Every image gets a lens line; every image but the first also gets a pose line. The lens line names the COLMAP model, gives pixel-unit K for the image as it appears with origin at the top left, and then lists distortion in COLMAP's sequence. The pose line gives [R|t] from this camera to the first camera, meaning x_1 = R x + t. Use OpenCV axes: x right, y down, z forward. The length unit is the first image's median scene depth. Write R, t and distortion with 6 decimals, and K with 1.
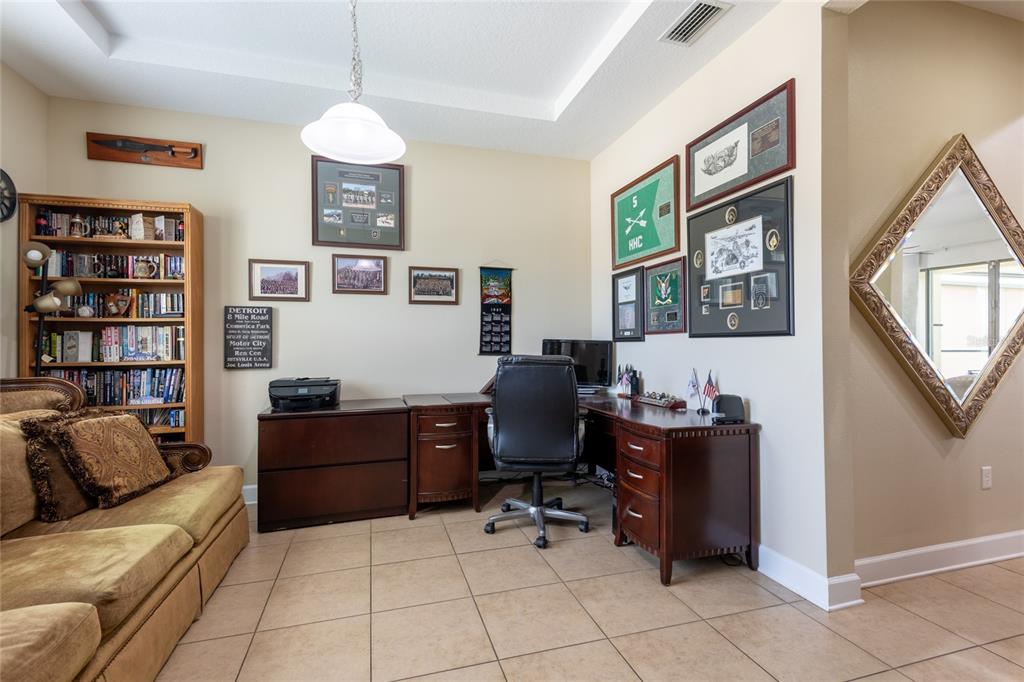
lens RADIAL K [[476.7, 0, 515.5], [0, 476.7, 340.7], [0, 0, 1]] dist [0.032184, -0.005782]
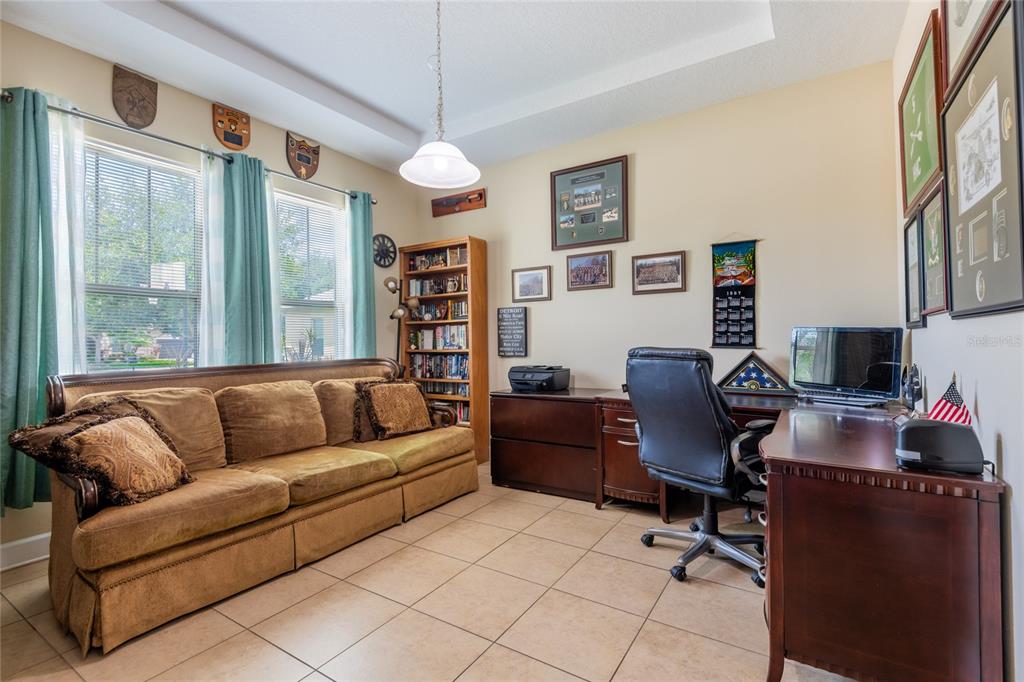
lens RADIAL K [[476.7, 0, 510.7], [0, 476.7, 337.3], [0, 0, 1]] dist [0.032184, -0.005782]
pose [[0.649154, -0.007817, -0.760616, 0.427284], [0.014687, 0.999890, 0.002259, 0.004933], [0.760515, -0.012637, 0.649198, 0.202449]]
